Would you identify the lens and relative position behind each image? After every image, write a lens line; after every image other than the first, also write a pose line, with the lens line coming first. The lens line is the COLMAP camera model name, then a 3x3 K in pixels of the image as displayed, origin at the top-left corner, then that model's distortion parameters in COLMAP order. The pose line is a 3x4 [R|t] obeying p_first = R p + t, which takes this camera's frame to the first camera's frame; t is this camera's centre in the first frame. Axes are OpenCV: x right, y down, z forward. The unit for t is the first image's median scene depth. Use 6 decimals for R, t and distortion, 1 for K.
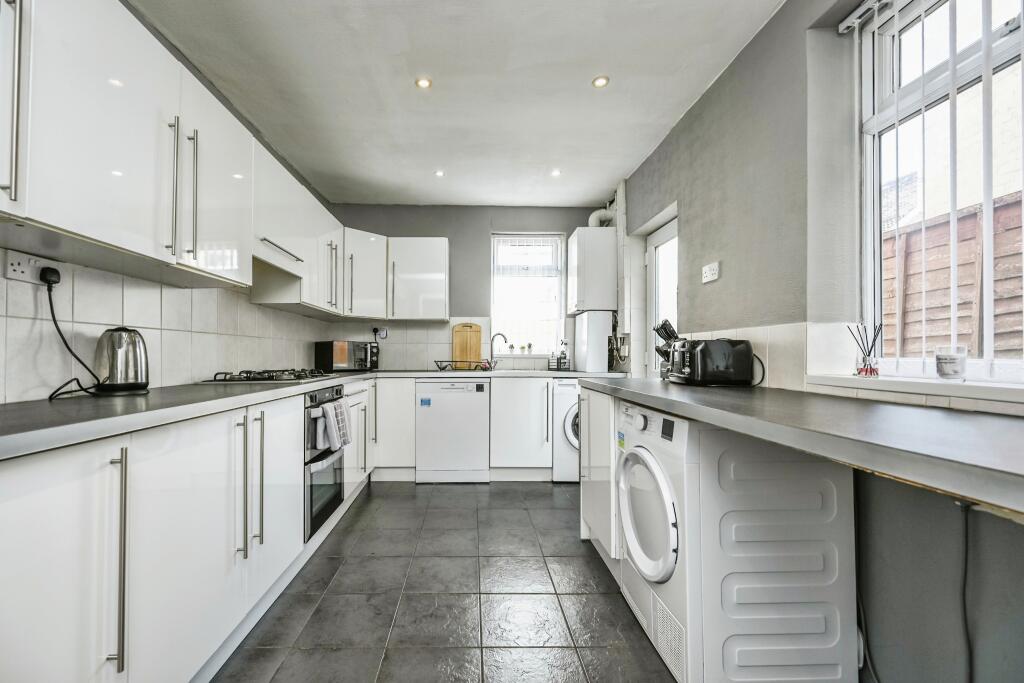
lens RADIAL K [[440.7, 0, 443.7], [0, 440.7, 340.7], [0, 0, 1]] dist [-0.002406, 0.000214]
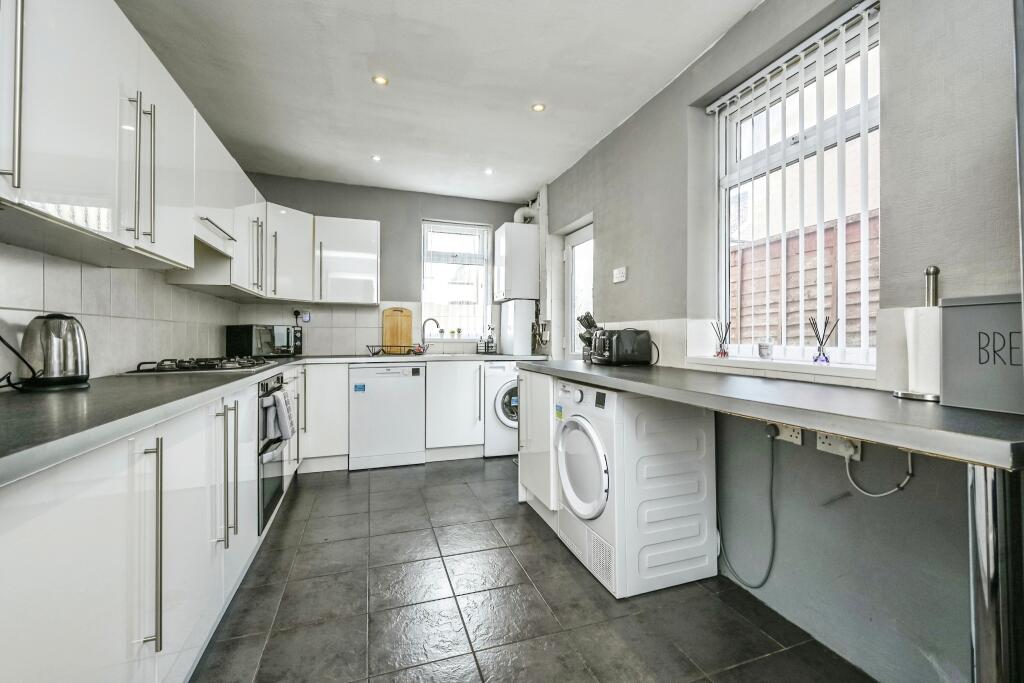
lens RADIAL K [[435.0, 0, 507.4], [0, 435.0, 321.3], [0, 0, 1]] dist [-0.000257, 0.000404]
pose [[0.950109, 0.011130, 0.311720, -0.074976], [-0.008799, 0.999922, -0.008884, -0.008645], [-0.311794, 0.005698, 0.950132, -0.067910]]
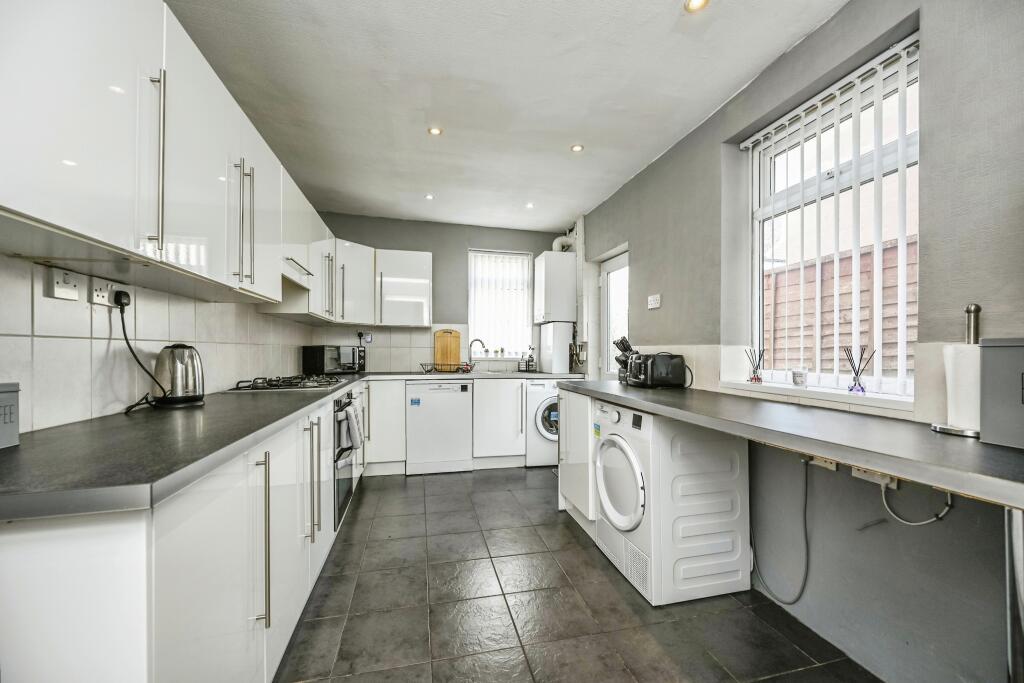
lens RADIAL K [[399.5, 0, 507.1], [0, 399.5, 341.9], [0, 0, 1]] dist [-0.001165, 0.000186]
pose [[0.975714, 0.010009, 0.218820, -0.086235], [-0.009224, 0.999947, -0.004609, -0.021168], [-0.218855, 0.002478, 0.975754, -0.077362]]
